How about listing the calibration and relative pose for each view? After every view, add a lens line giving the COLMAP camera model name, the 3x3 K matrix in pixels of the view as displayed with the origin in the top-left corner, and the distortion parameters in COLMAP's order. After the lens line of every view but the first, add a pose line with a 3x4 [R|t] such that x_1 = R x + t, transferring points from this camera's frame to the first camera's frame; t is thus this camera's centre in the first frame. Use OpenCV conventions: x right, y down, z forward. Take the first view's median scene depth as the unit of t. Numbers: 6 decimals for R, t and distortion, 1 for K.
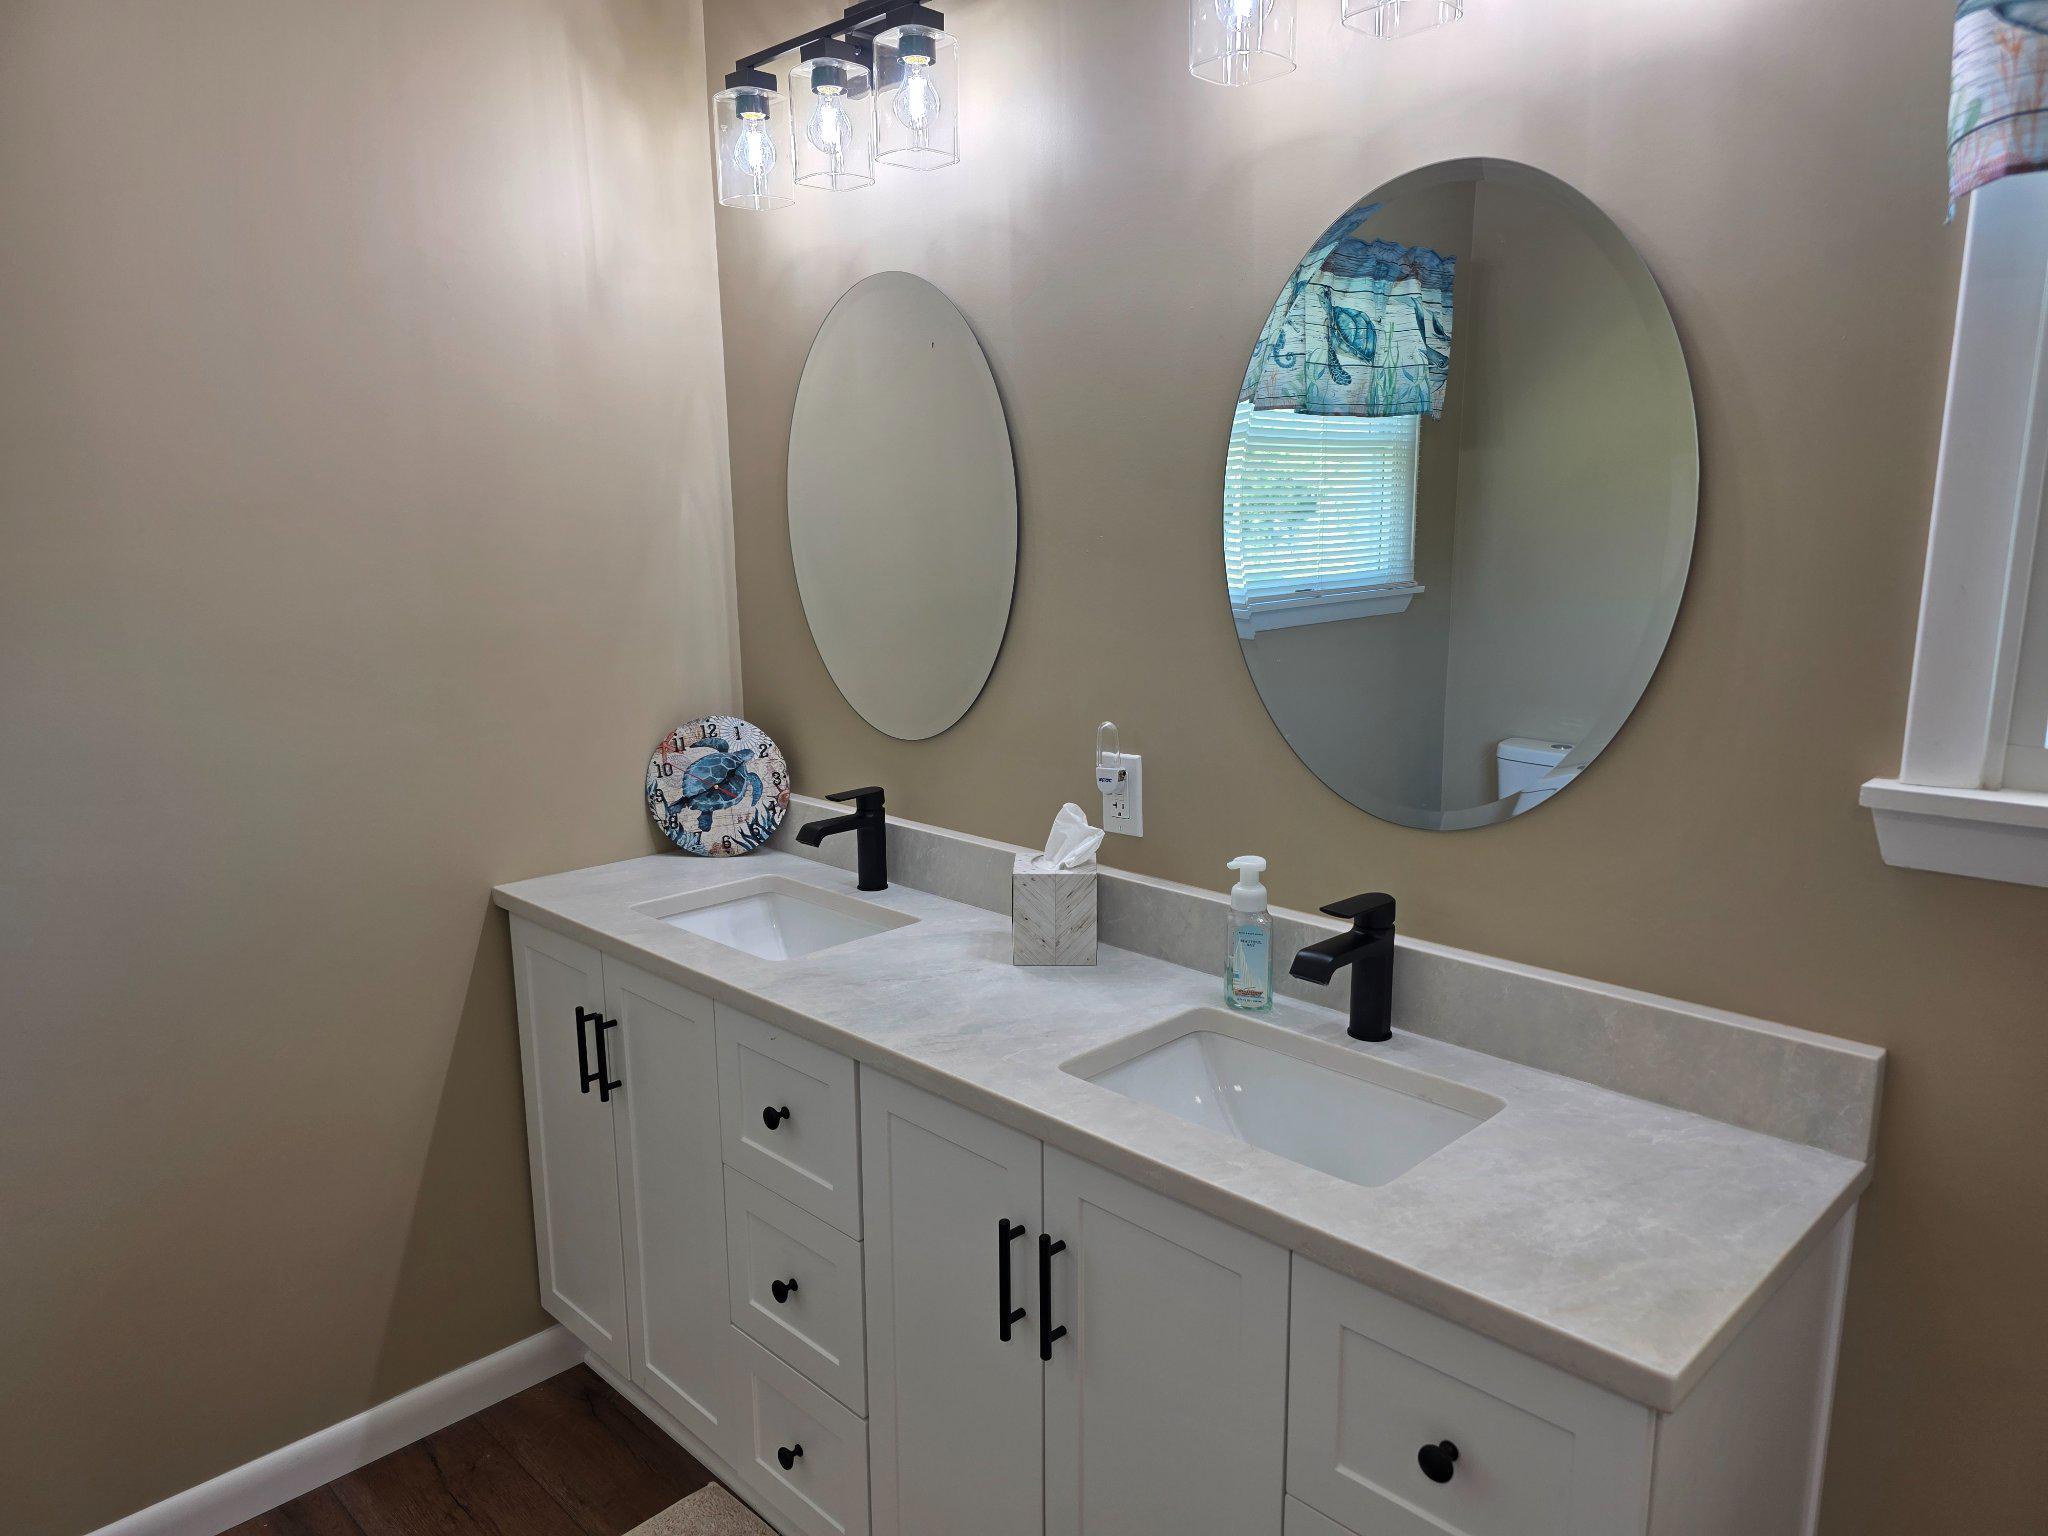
lens RADIAL K [[1372.0, 0, 1010.3], [0, 1372.0, 795.9], [0, 0, 1]] dist [0.057850, -0.023118]
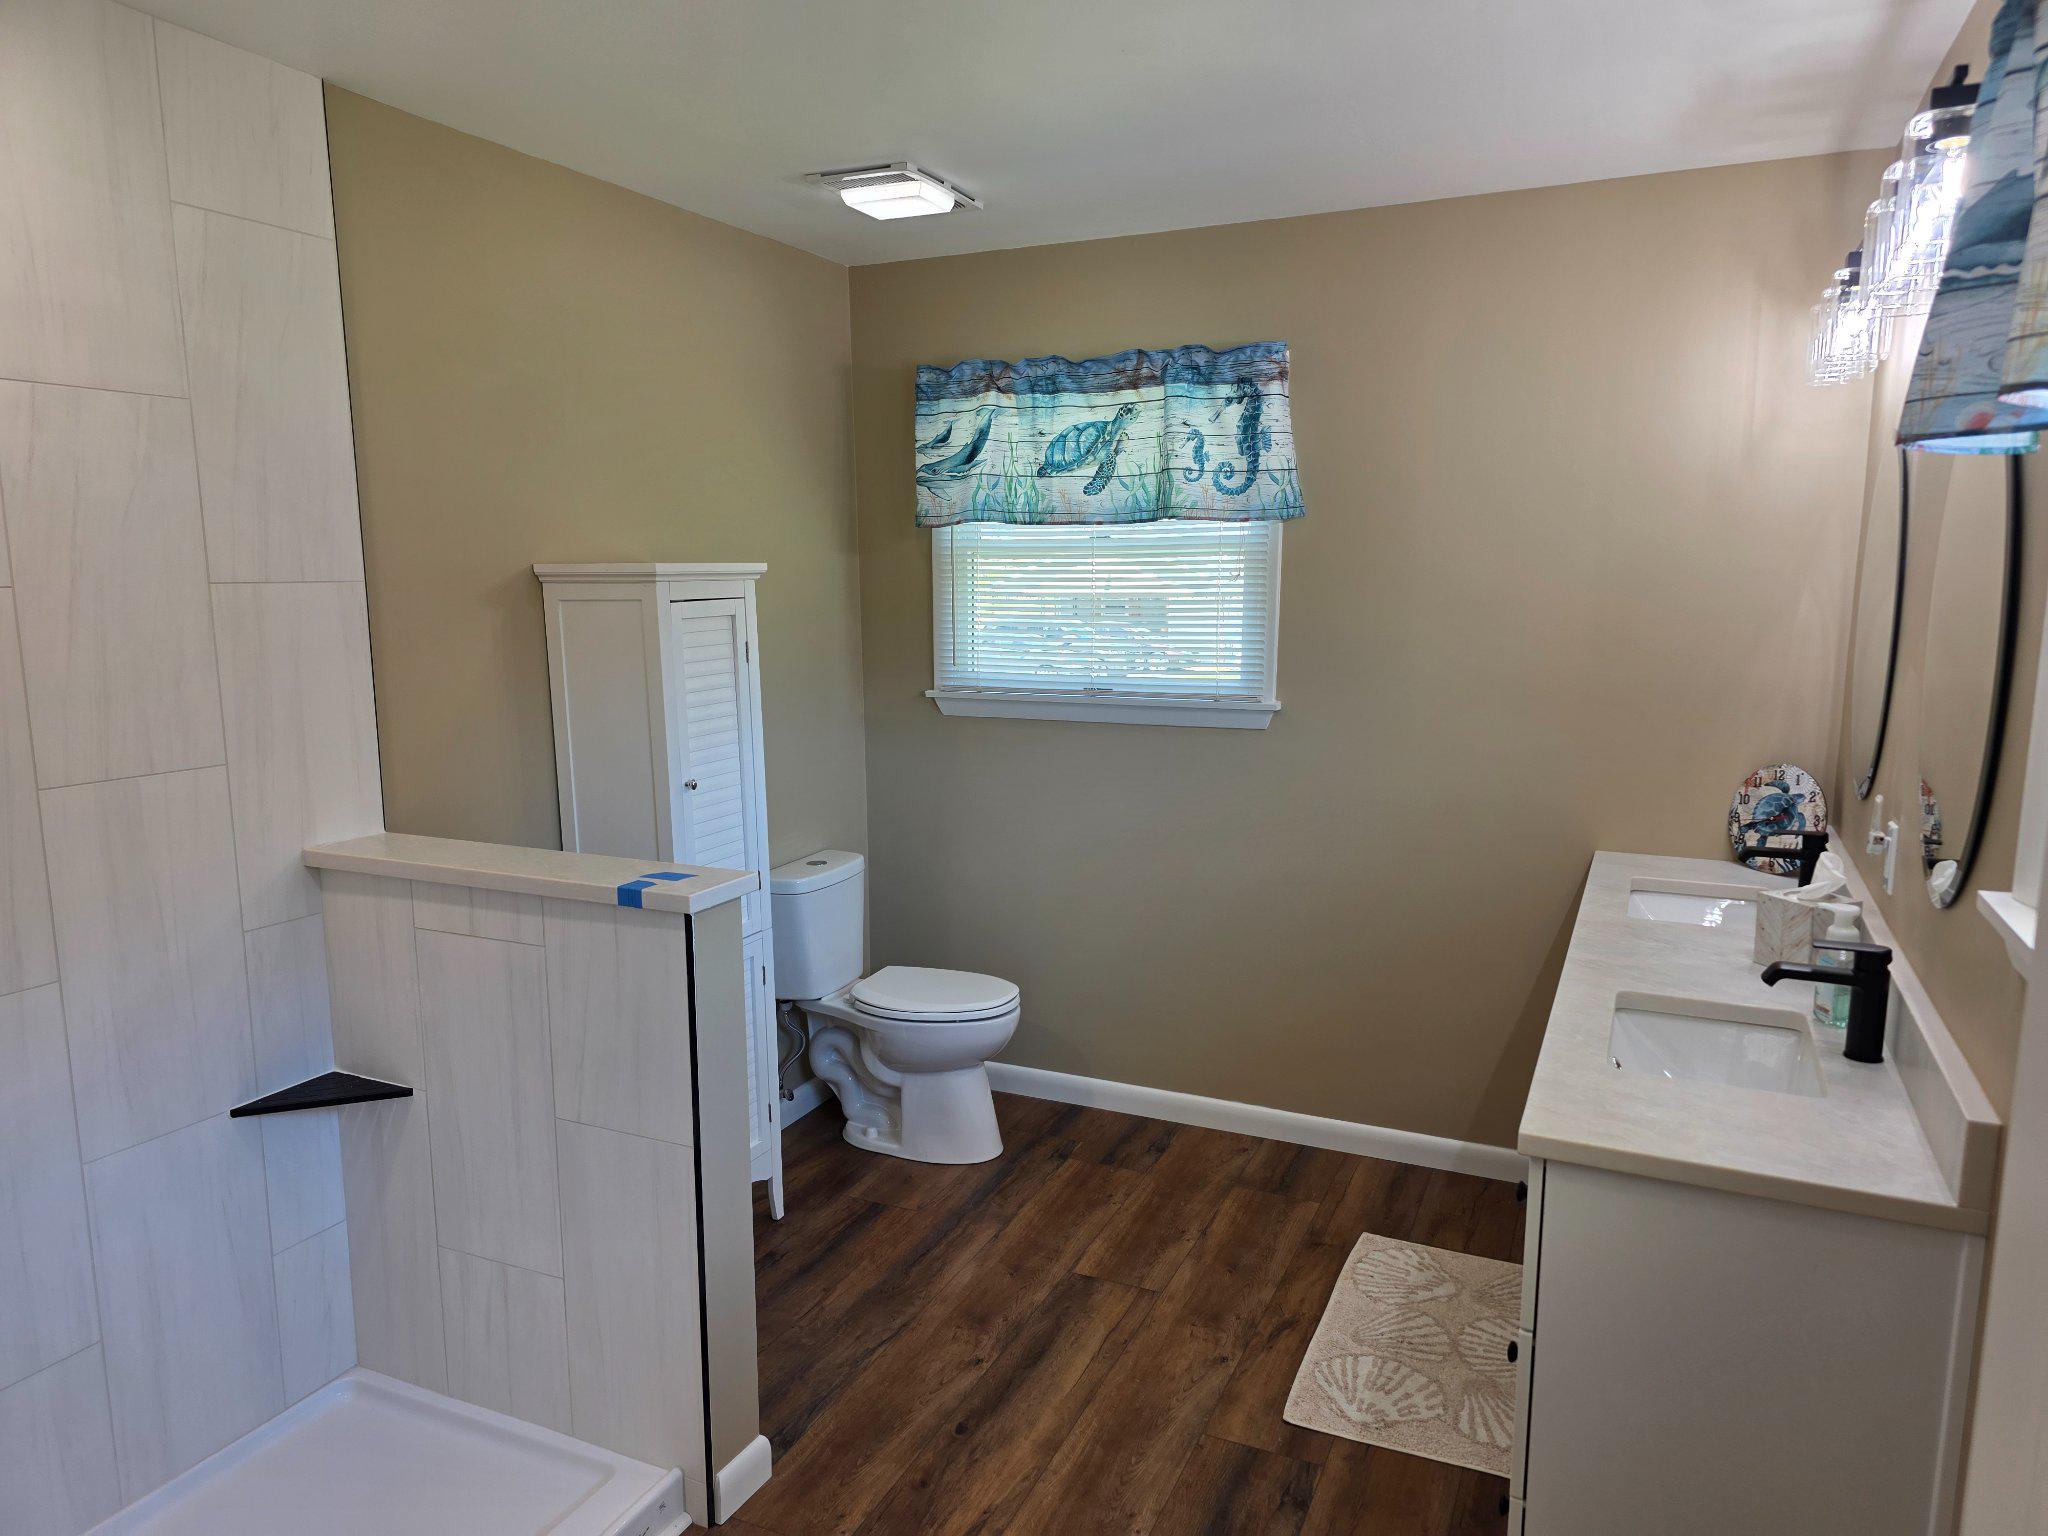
lens RADIAL K [[1372.0, 0, 1023.8], [0, 1372.0, 774.8], [0, 0, 1]] dist [0.057850, -0.023118]
pose [[0.353309, 0.153673, -0.922799, 0.733484], [-0.187765, 0.977992, 0.090975, -0.033306], [0.916470, 0.141127, 0.374388, -0.135958]]
